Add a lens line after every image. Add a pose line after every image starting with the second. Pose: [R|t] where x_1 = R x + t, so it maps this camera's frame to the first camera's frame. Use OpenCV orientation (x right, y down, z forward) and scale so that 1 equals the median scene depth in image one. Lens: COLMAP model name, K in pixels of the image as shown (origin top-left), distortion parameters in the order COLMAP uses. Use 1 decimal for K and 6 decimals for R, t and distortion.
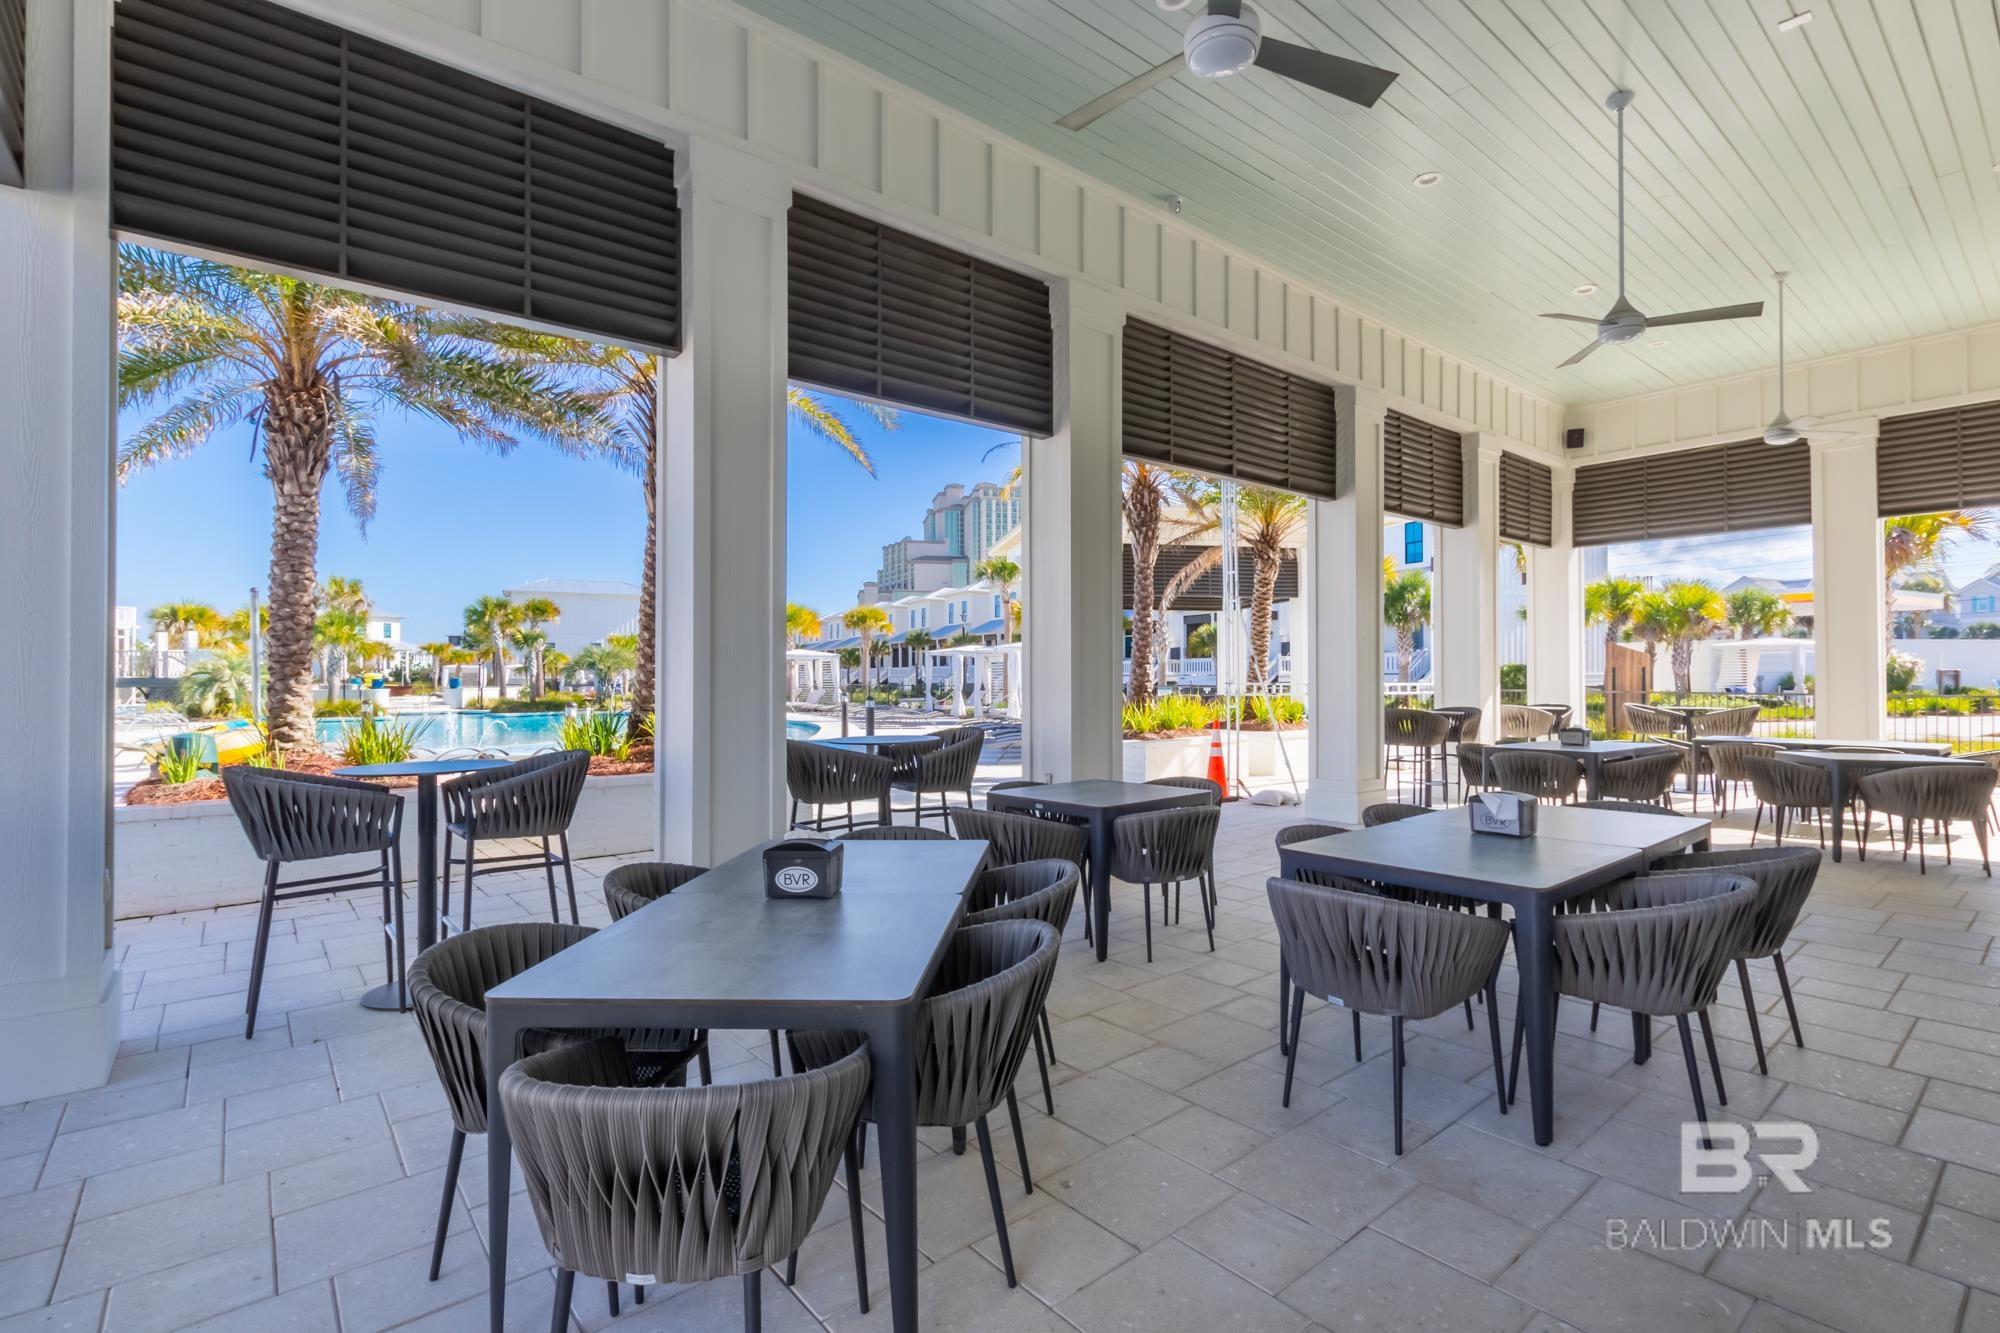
lens RADIAL K [[886.2, 0, 1003.3], [0, 886.2, 674.8], [0, 0, 1]] dist [-0.000342, -0.000328]
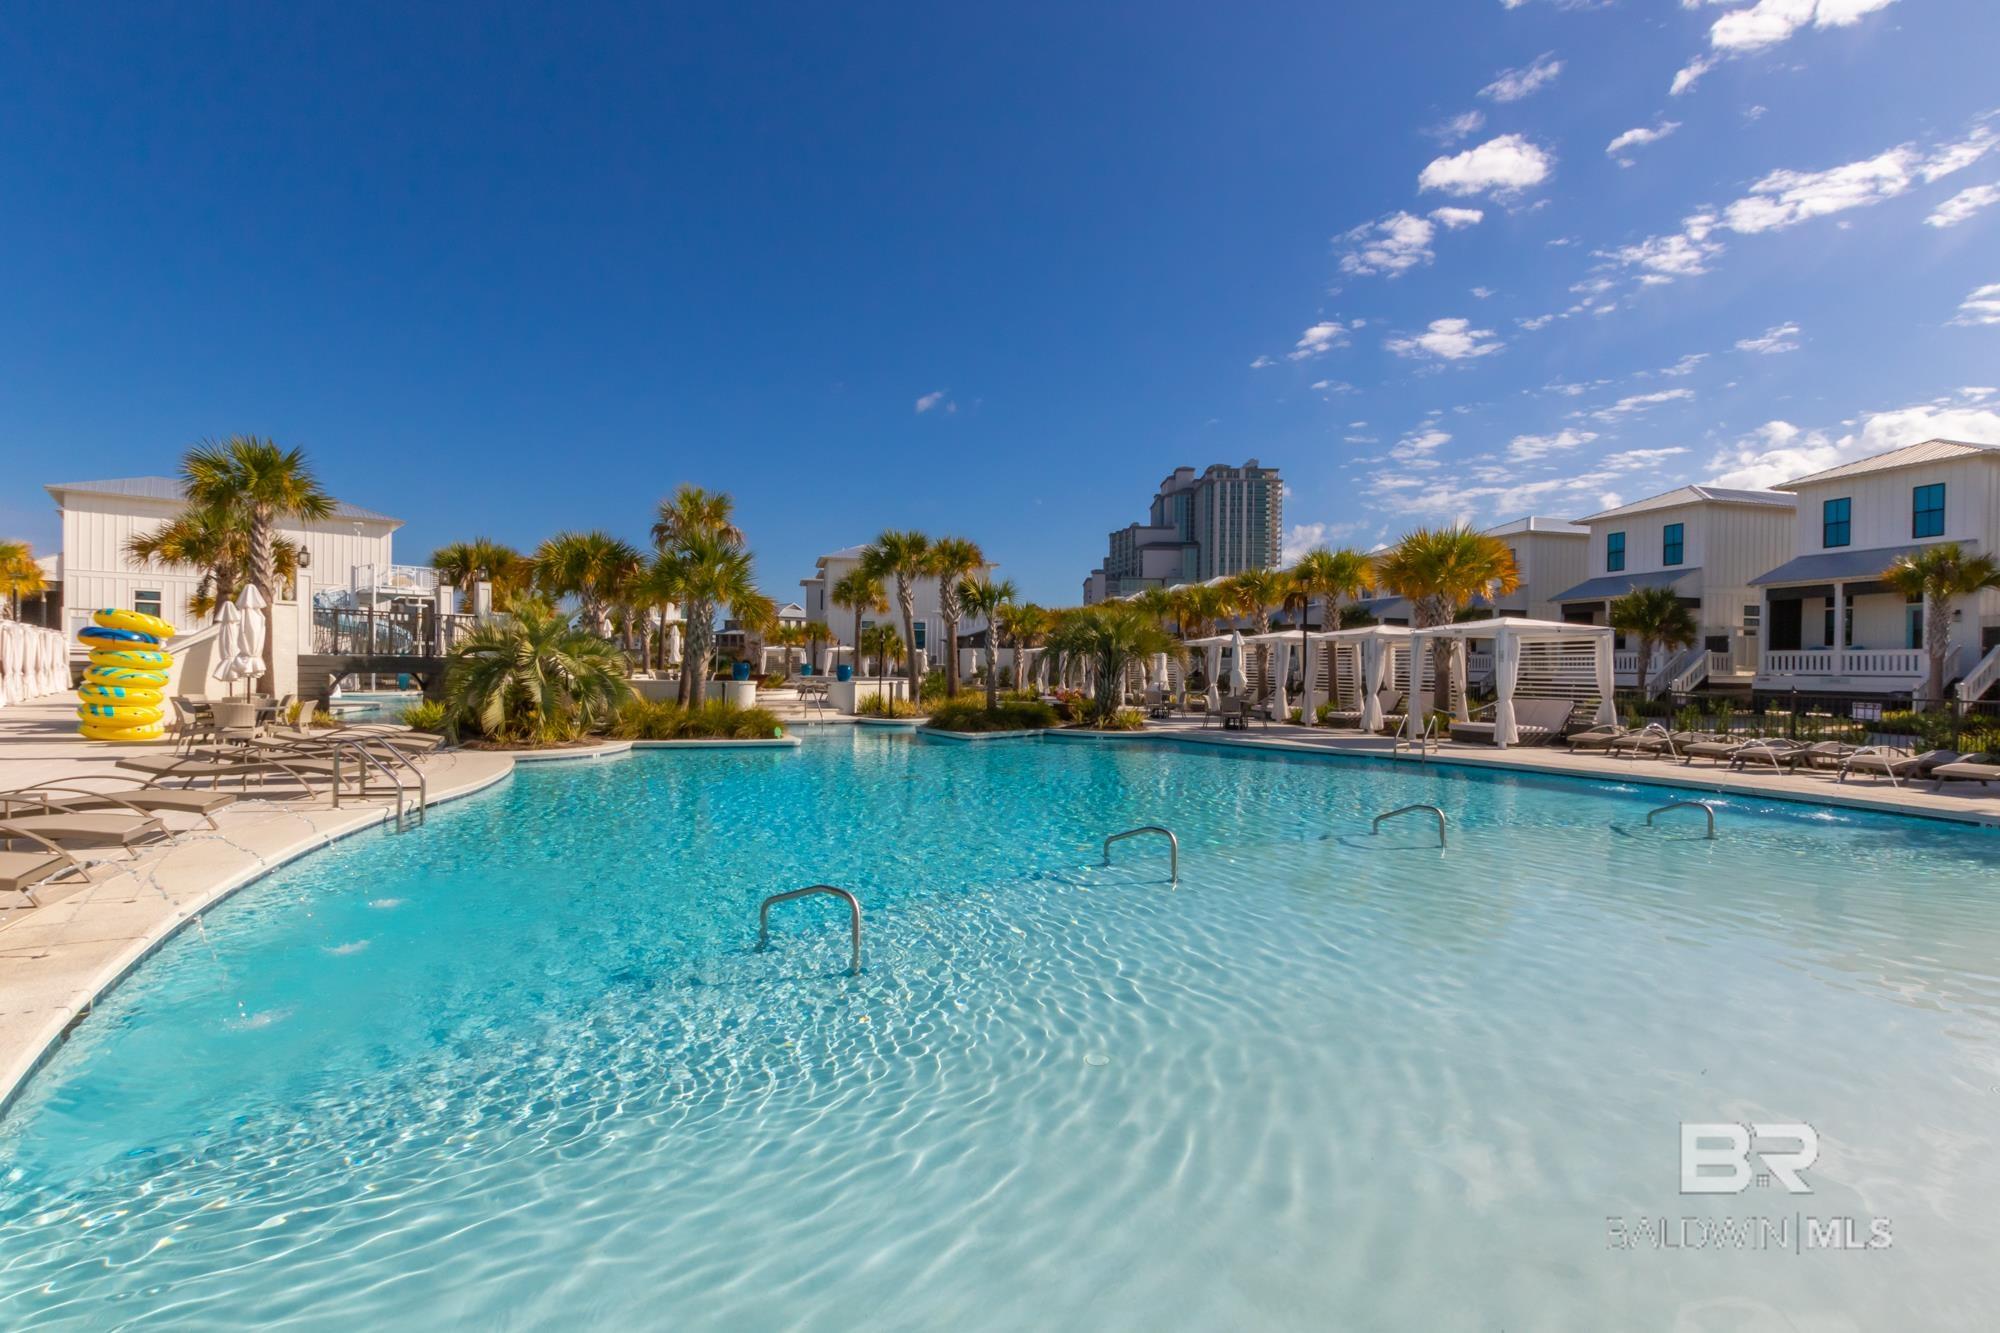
lens RADIAL K [[886.2, 0, 1003.3], [0, 886.2, 674.8], [0, 0, 1]] dist [-0.000342, -0.000328]
pose [[0.971923, 0.019295, -0.234506, -0.106365], [-0.016645, 0.999773, 0.013271, 0.000232], [0.234709, -0.008995, 0.972024, 0.123160]]
